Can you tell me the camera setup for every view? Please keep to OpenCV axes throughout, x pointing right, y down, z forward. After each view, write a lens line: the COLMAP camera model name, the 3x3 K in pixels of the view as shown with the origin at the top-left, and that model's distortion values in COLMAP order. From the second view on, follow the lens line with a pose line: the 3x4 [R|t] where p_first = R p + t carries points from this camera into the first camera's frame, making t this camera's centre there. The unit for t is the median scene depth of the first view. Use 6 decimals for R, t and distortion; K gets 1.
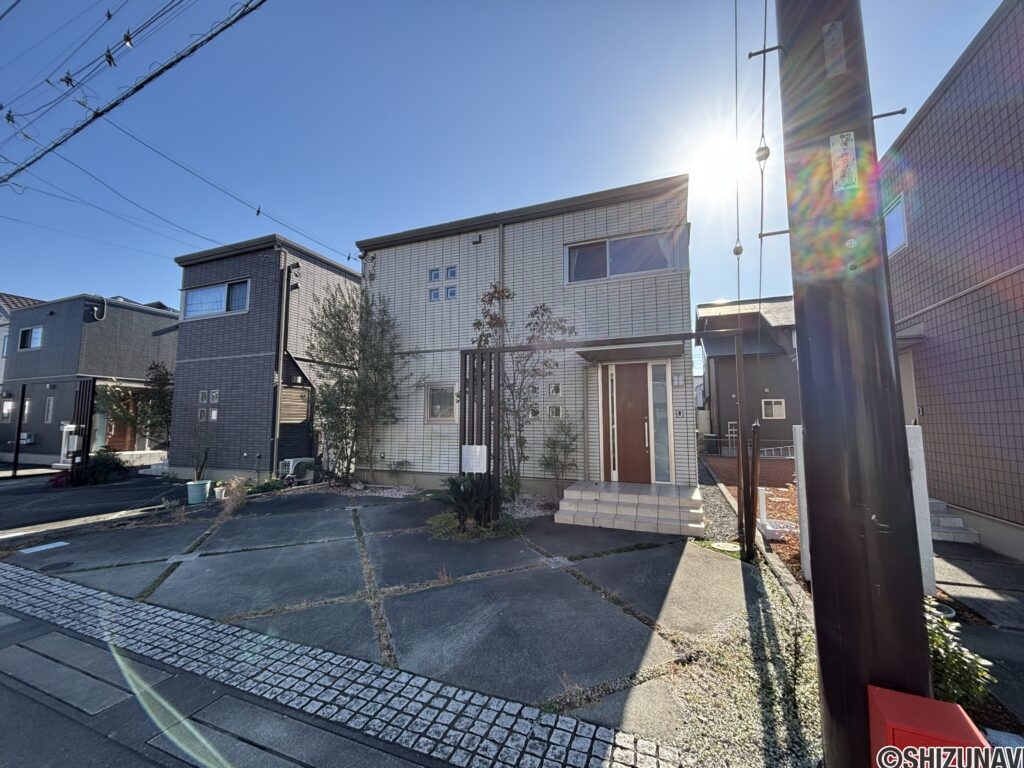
lens RADIAL K [[413.4, 0, 510.6], [0, 413.4, 386.1], [0, 0, 1]] dist [-0.000488, -0.000147]
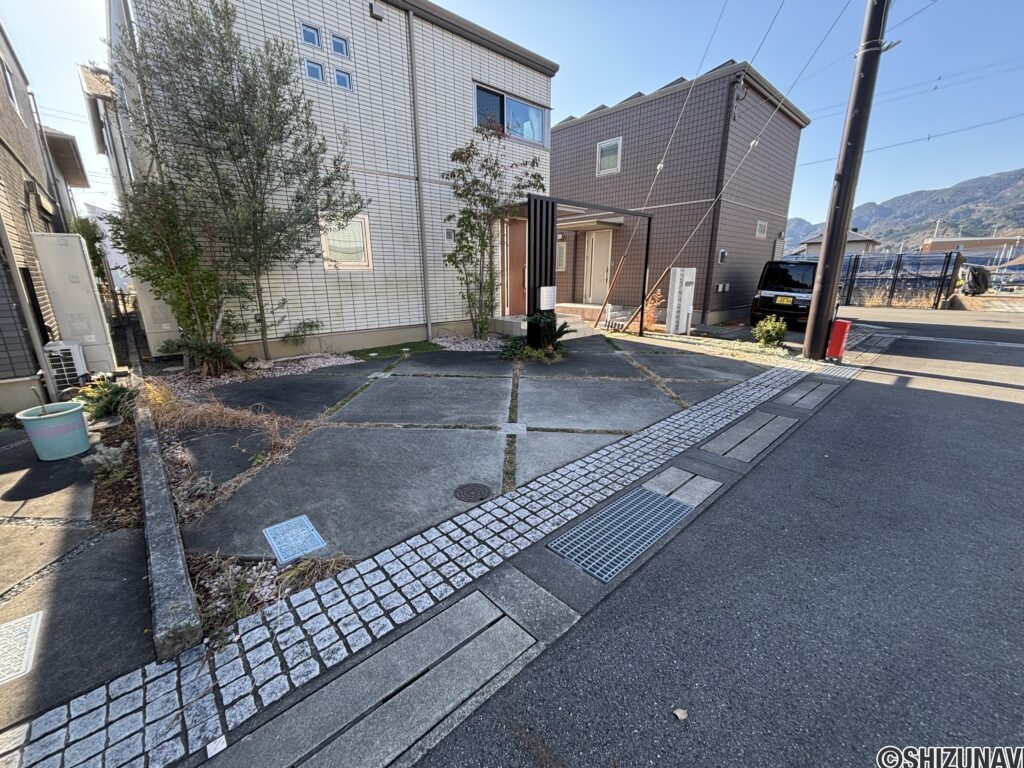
lens RADIAL K [[413.4, 0, 510.6], [0, 413.4, 386.1], [0, 0, 1]] dist [-0.000488, -0.000147]
pose [[0.435042, -0.239504, 0.867973, -1.350983], [-0.070031, 0.952054, 0.297806, 0.079981], [-0.897683, -0.190343, 0.397410, 0.624190]]
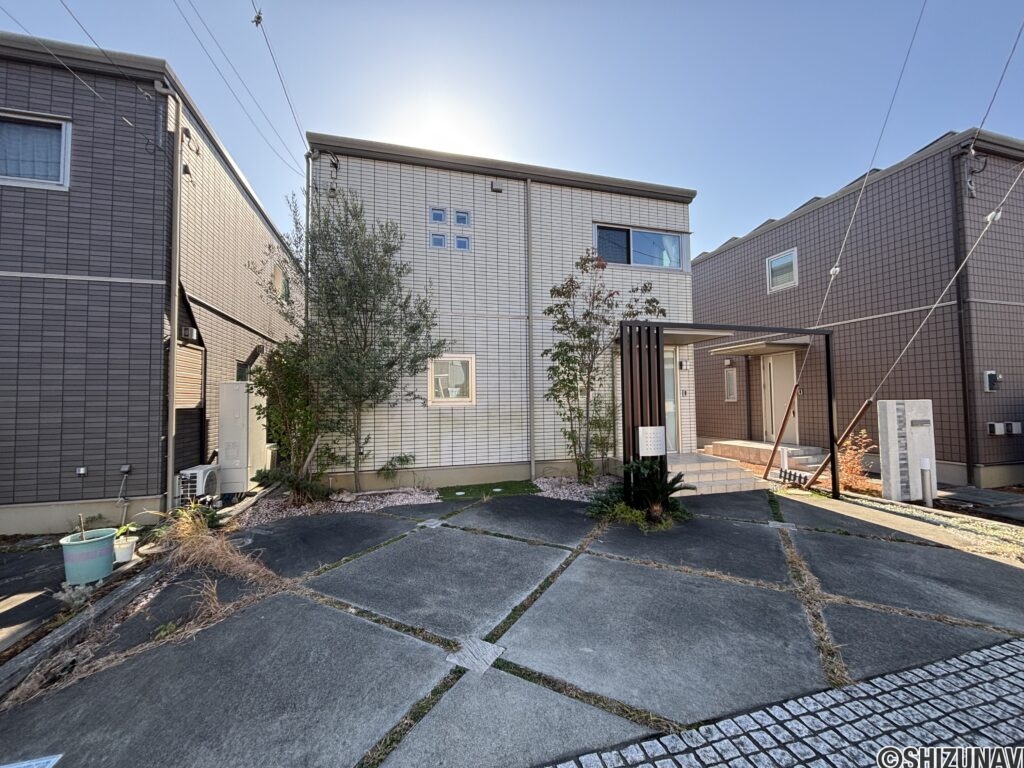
lens RADIAL K [[413.0, 0, 507.7], [0, 413.0, 387.6], [0, 0, 1]] dist [-0.000835, -0.000124]
pose [[0.794424, 0.012030, 0.607245, -0.988448], [-0.040191, 0.998654, 0.032796, 0.044581], [-0.606033, -0.050459, 0.793838, 0.511304]]
